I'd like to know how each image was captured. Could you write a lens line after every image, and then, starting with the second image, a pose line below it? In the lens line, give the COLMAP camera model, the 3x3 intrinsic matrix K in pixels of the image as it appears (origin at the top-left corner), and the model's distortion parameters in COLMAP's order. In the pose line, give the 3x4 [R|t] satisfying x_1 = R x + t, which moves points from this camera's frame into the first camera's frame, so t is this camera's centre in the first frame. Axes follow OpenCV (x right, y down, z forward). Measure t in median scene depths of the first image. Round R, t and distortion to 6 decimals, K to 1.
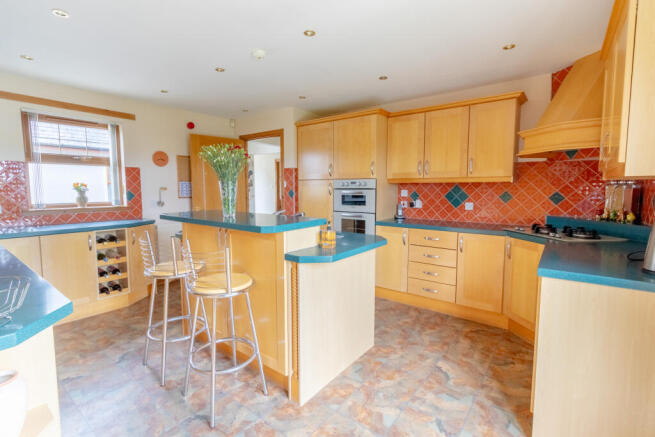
lens RADIAL K [[303.3, 0, 320.5], [0, 303.3, 213.1], [0, 0, 1]] dist [0.002968, 0.000063]
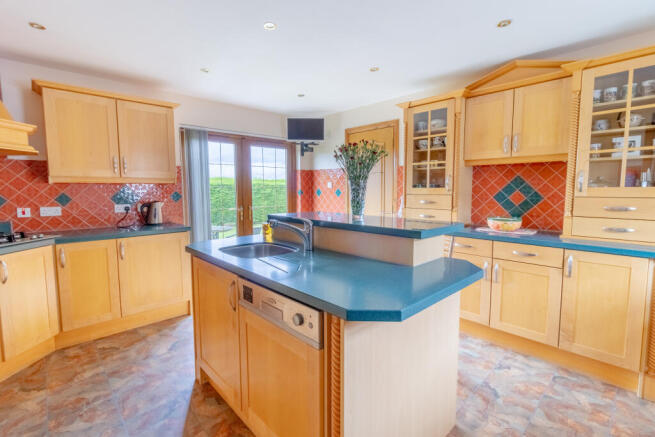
lens RADIAL K [[303.3, 0, 320.5], [0, 303.3, 213.1], [0, 0, 1]] dist [0.002968, 0.000063]
pose [[-0.987214, -0.009279, 0.159131, -0.290211], [0.017842, 0.985598, 0.168159, -0.143622], [-0.158400, 0.168848, -0.972831, 1.683737]]
